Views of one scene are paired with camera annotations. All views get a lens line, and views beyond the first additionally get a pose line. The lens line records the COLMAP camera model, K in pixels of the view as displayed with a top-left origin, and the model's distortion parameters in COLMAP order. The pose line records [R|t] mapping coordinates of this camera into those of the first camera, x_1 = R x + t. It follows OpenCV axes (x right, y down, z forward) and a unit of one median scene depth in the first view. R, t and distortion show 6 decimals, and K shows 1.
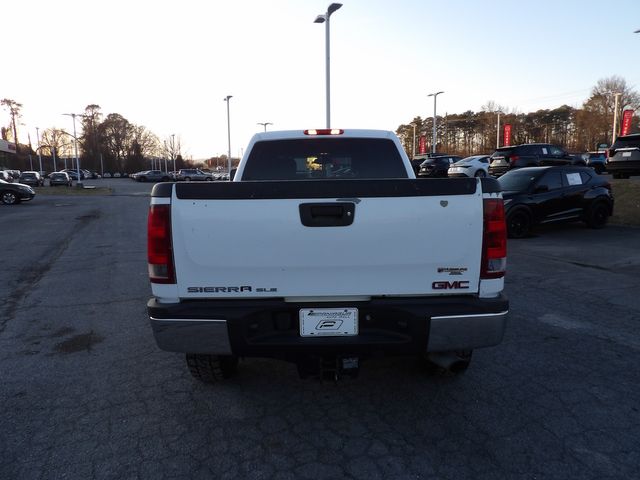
lens RADIAL K [[449.3, 0, 322.3], [0, 449.3, 240.1], [0, 0, 1]] dist [0.000419, 0.003717]
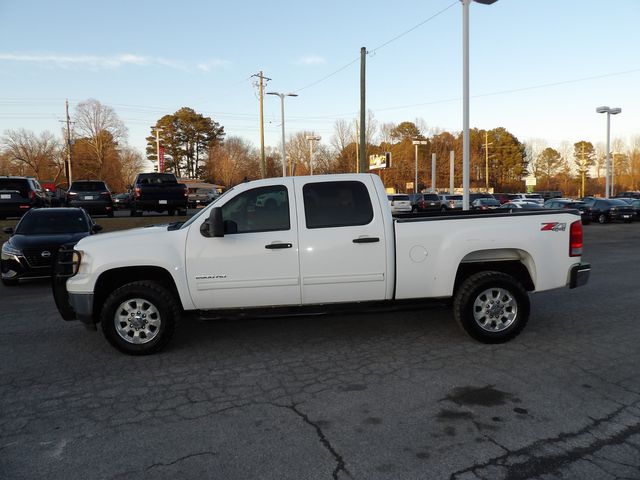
lens RADIAL K [[451.3, 0, 331.8], [0, 451.3, 238.6], [0, 0, 1]] dist [-0.002603, 0.004986]
pose [[-0.039787, -0.061246, 0.997329, -2.160305], [0.162511, 0.984434, 0.066937, -0.281824], [-0.985904, 0.164741, -0.029215, 1.949509]]
